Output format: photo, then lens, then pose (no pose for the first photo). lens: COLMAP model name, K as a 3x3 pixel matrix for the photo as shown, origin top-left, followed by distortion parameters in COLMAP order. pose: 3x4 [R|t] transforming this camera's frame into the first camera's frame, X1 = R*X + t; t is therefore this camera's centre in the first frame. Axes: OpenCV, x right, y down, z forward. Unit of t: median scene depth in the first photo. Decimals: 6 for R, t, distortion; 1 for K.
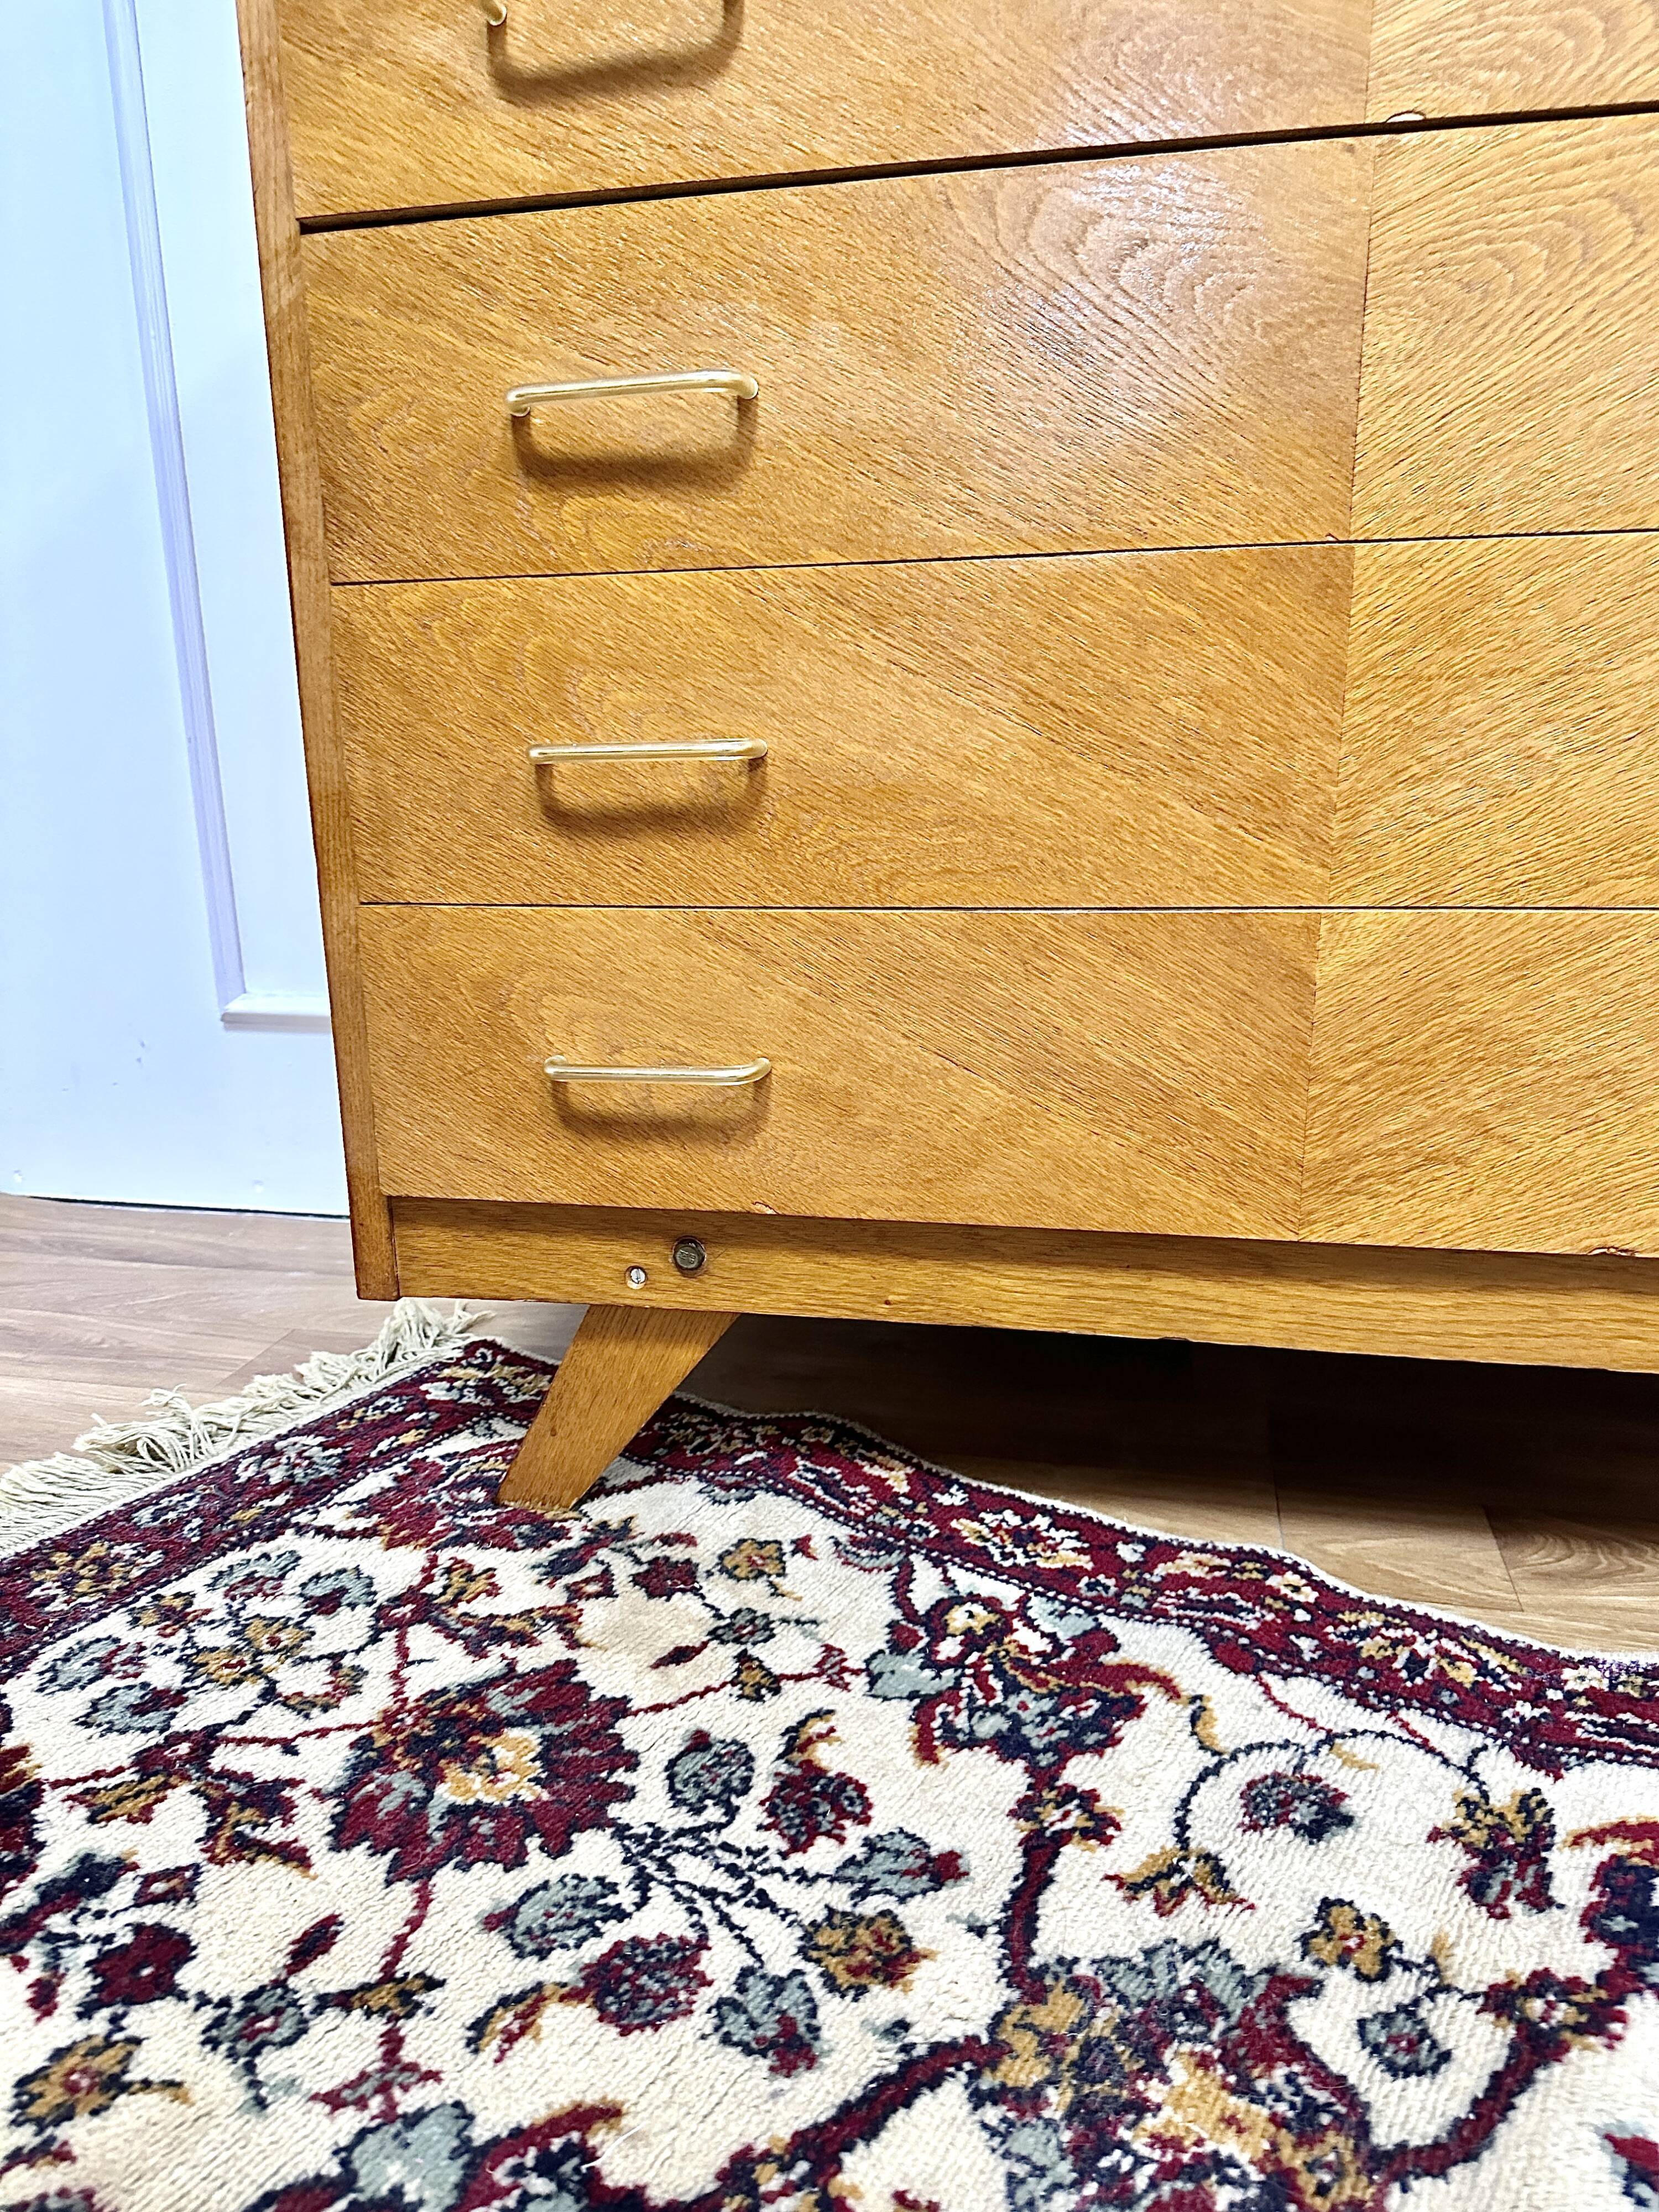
lens RADIAL K [[1591.9, 0, 805.5], [0, 1591.9, 1127.4], [0, 0, 1]] dist [0.020335, -0.029618]
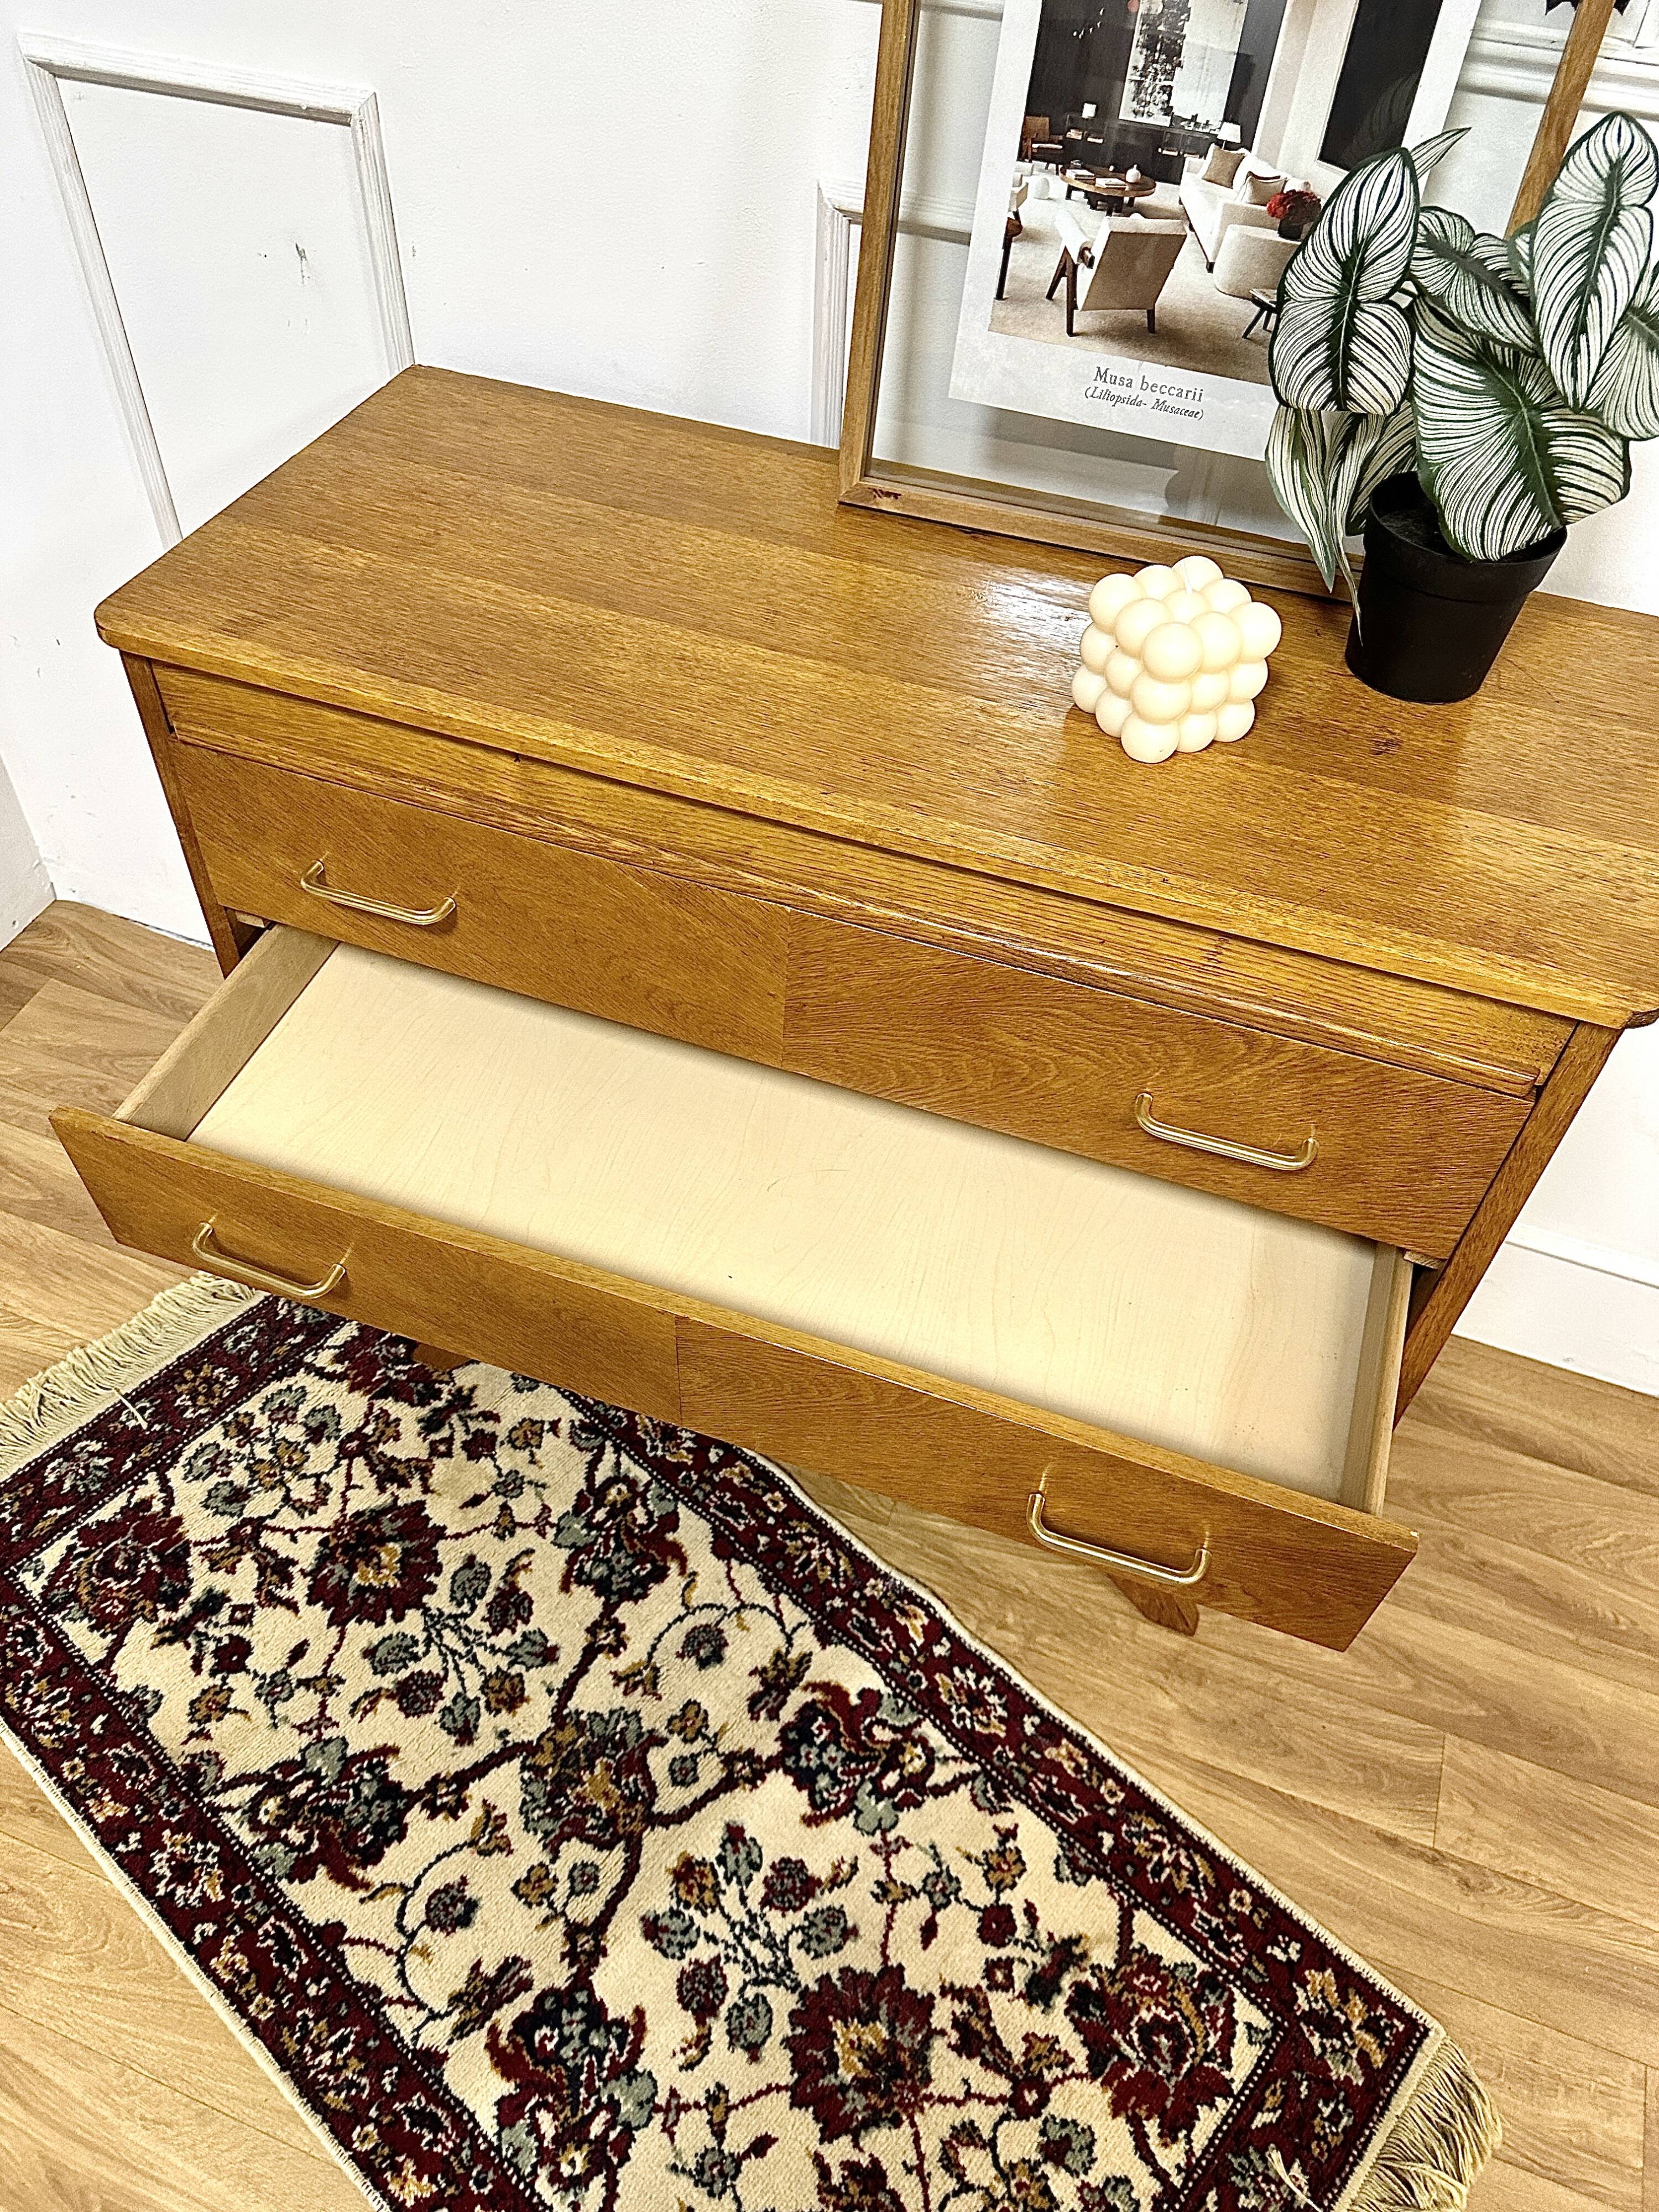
lens RADIAL K [[1591.9, 0, 814.2], [0, 1591.9, 1115.3], [0, 0, 1]] dist [0.020335, -0.029618]
pose [[0.989429, 0.137478, -0.046151, 0.423288], [-0.089048, 0.827150, 0.554882, -1.404620], [0.114457, -0.544907, 0.830648, -0.466864]]
